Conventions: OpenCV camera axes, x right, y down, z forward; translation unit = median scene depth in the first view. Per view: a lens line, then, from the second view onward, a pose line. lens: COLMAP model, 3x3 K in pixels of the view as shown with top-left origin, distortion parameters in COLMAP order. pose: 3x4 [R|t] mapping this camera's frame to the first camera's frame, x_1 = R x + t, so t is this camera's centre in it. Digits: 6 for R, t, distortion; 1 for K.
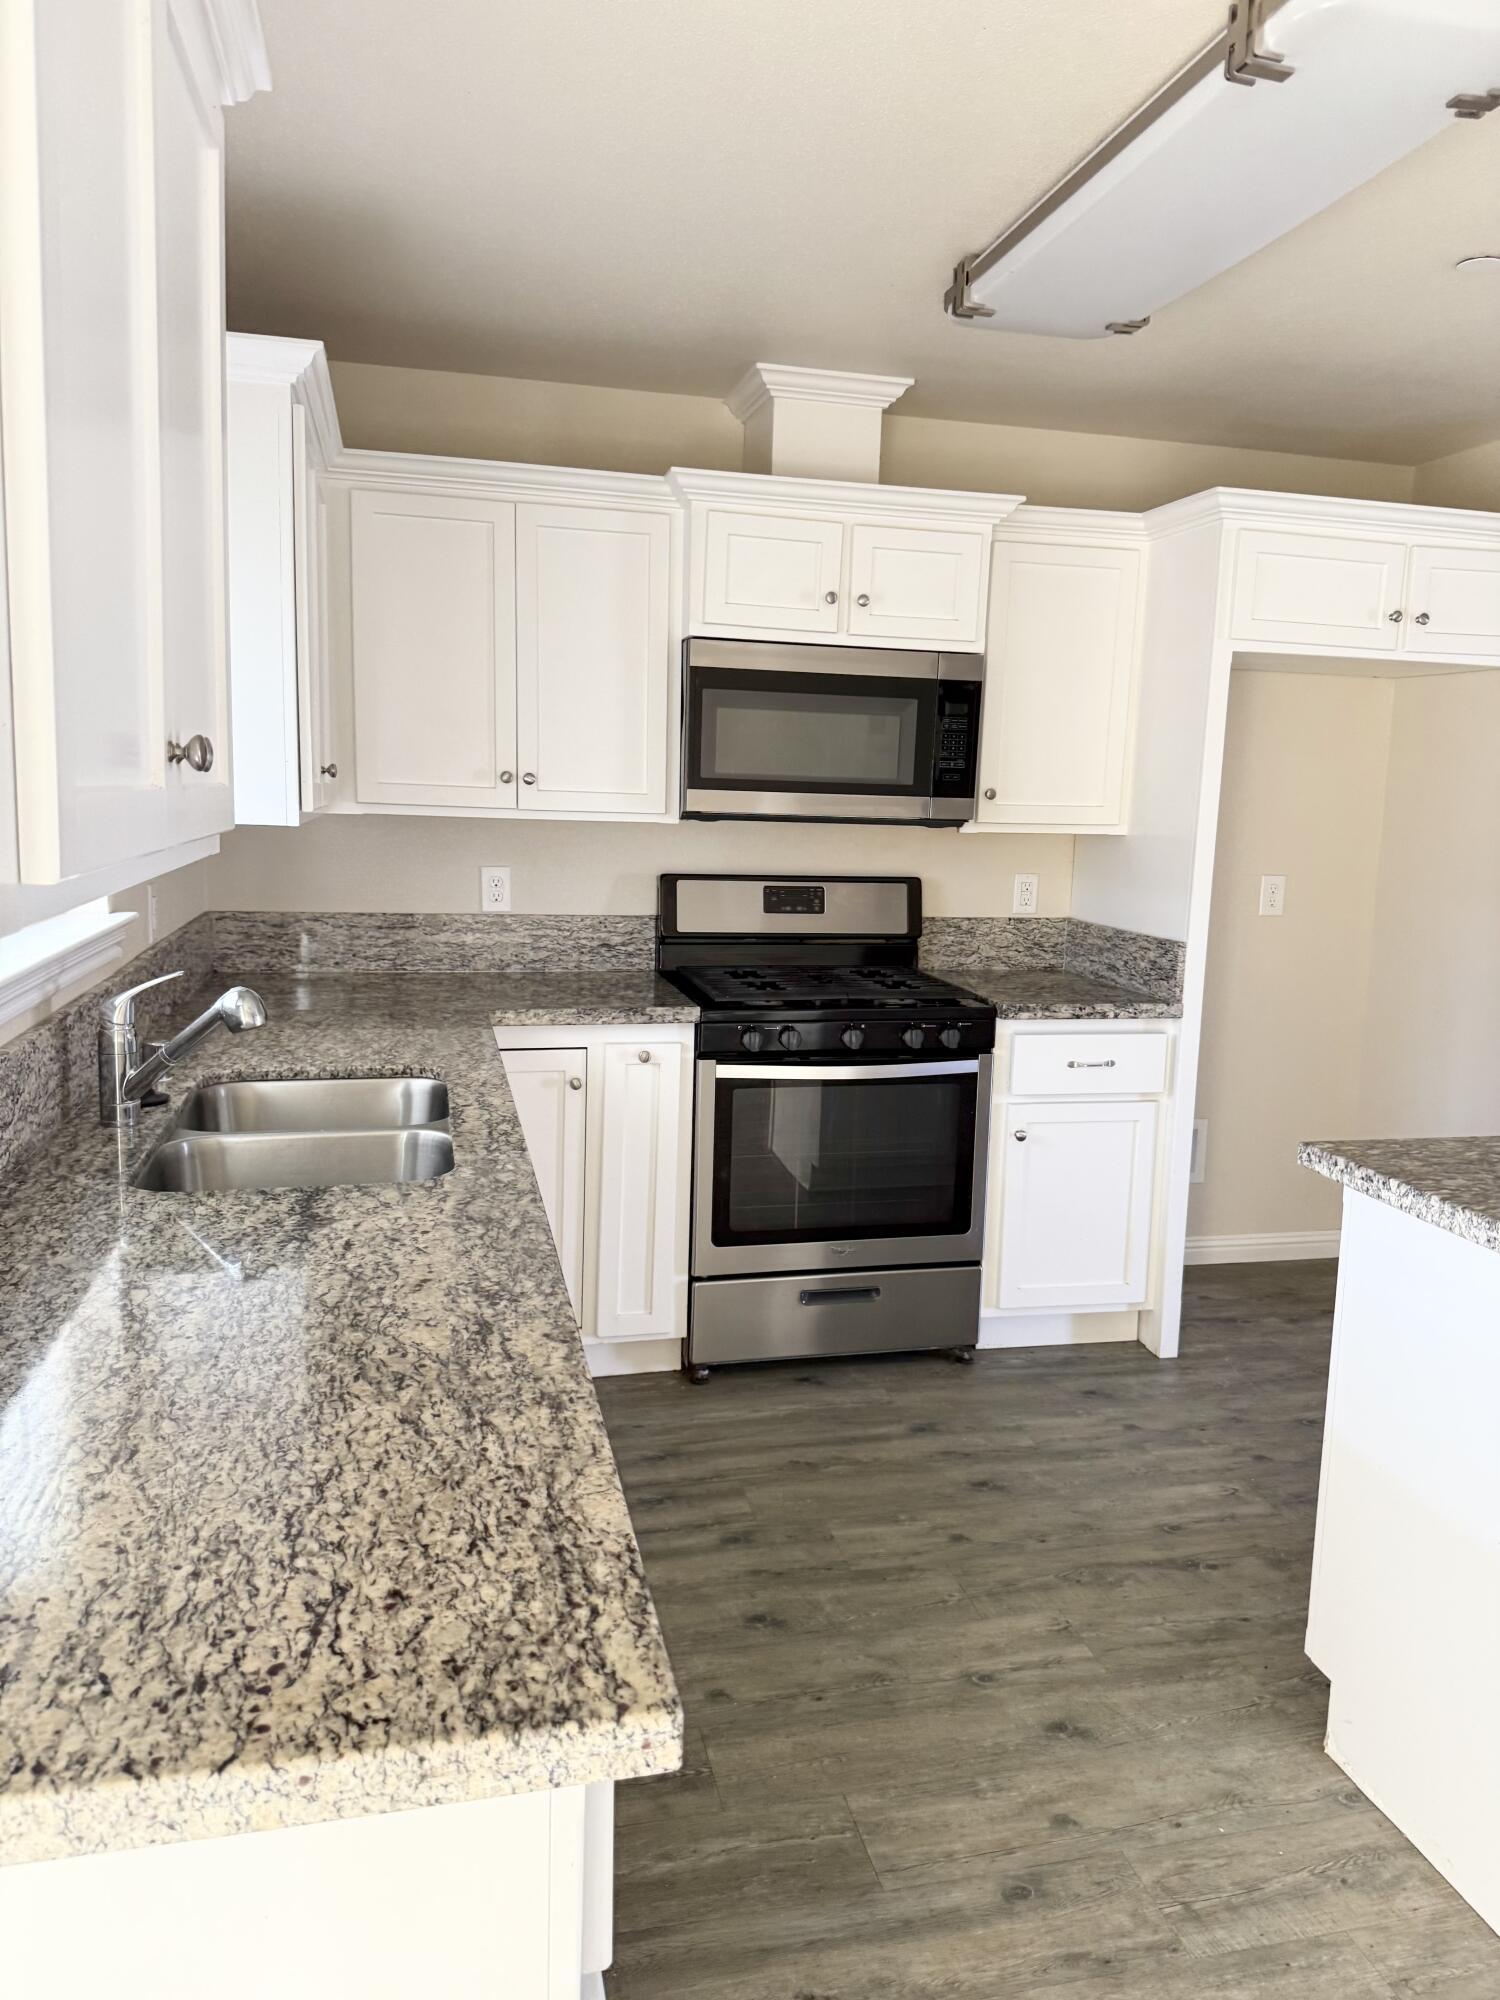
lens RADIAL K [[1420.8, 0, 768.4], [0, 1420.8, 974.8], [0, 0, 1]] dist [0.050969, -0.044052]
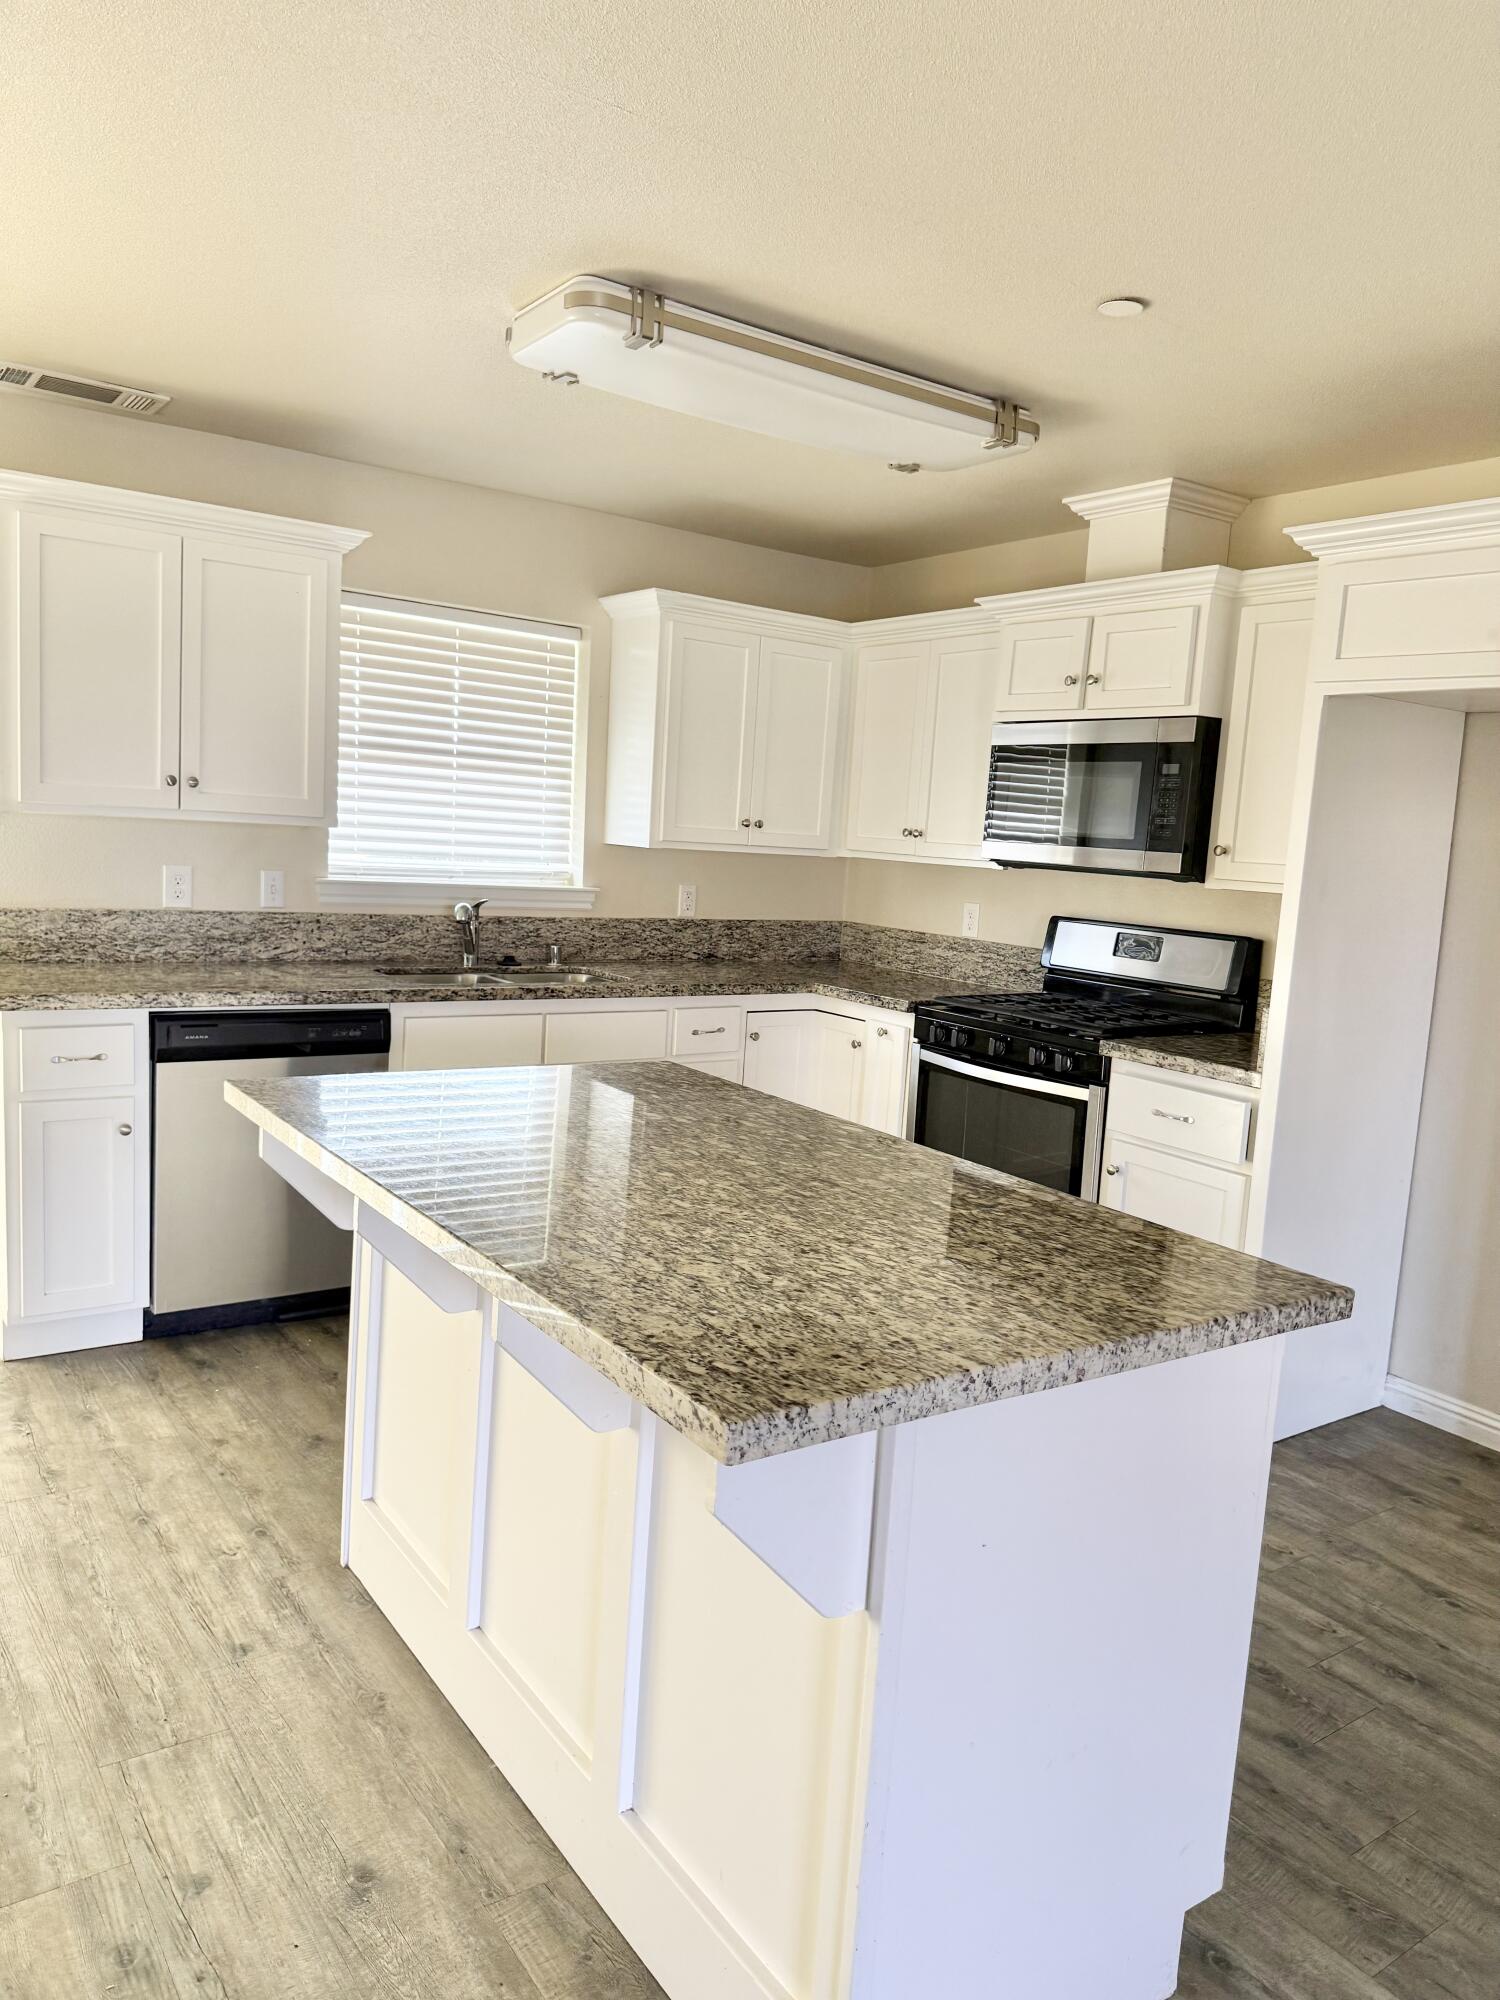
lens RADIAL K [[1420.8, 0, 764.9], [0, 1420.8, 1016.0], [0, 0, 1]] dist [0.050969, -0.044052]
pose [[0.352317, 0.112503, -0.929094, 1.126880], [-0.171343, 0.983723, 0.054144, -0.012169], [0.920062, 0.140118, 0.365859, 0.386212]]
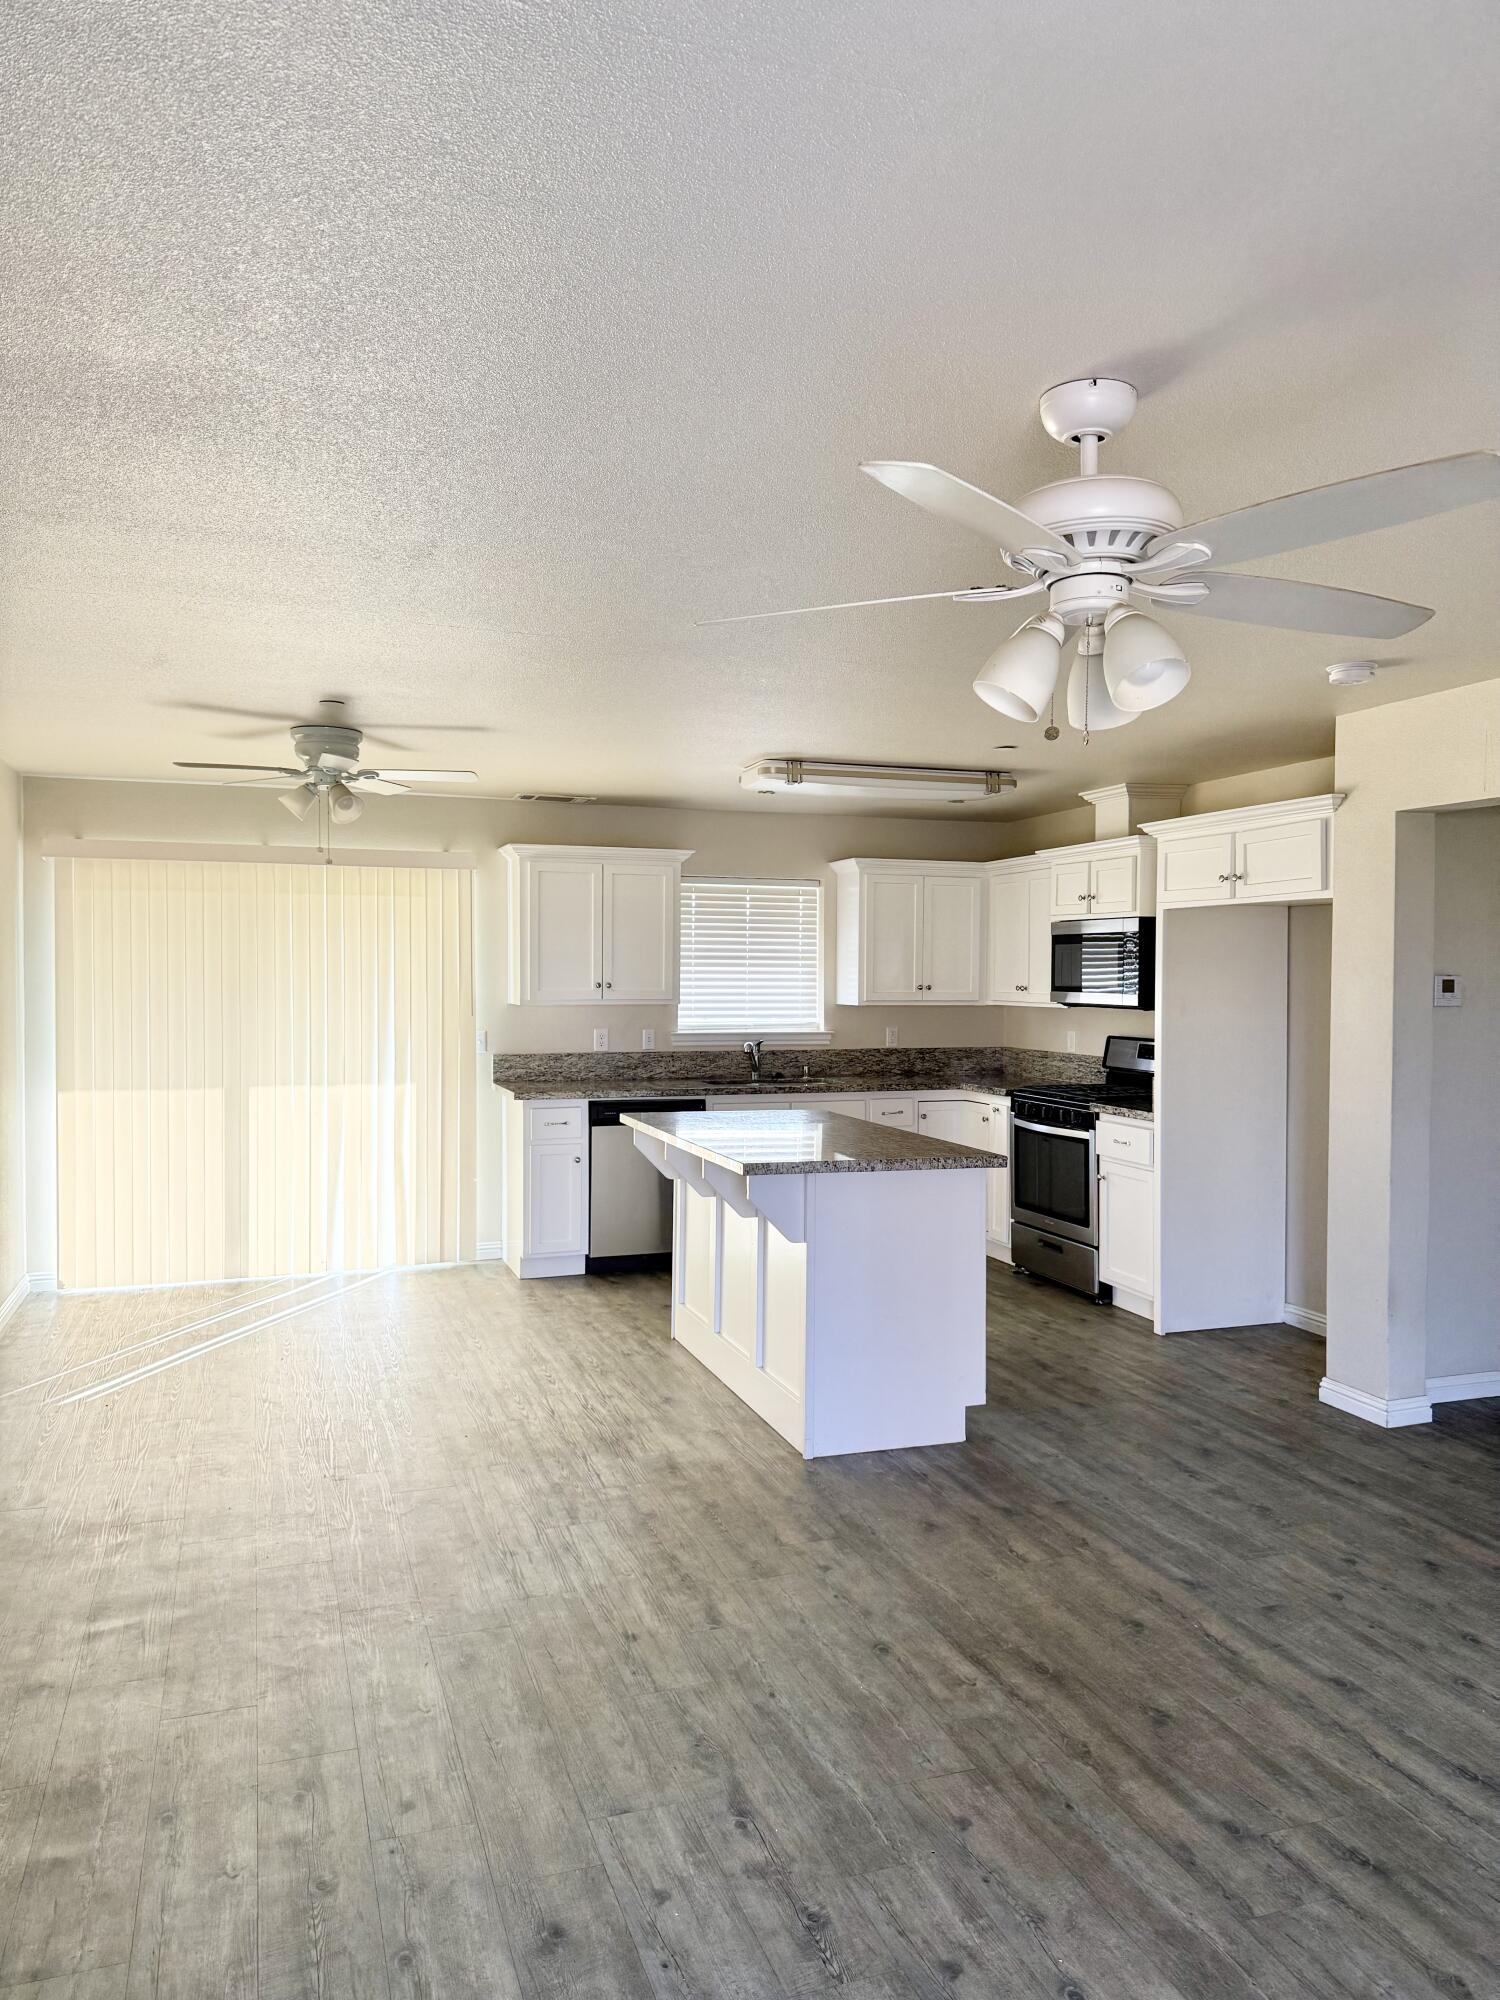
lens RADIAL K [[1420.8, 0, 740.6], [0, 1420.8, 991.3], [0, 0, 1]] dist [0.050969, -0.044052]
pose [[0.071180, -0.020944, -0.997244, 2.107767], [-0.133711, 0.990556, -0.030347, -0.005909], [0.988461, 0.135502, 0.067707, 0.413224]]
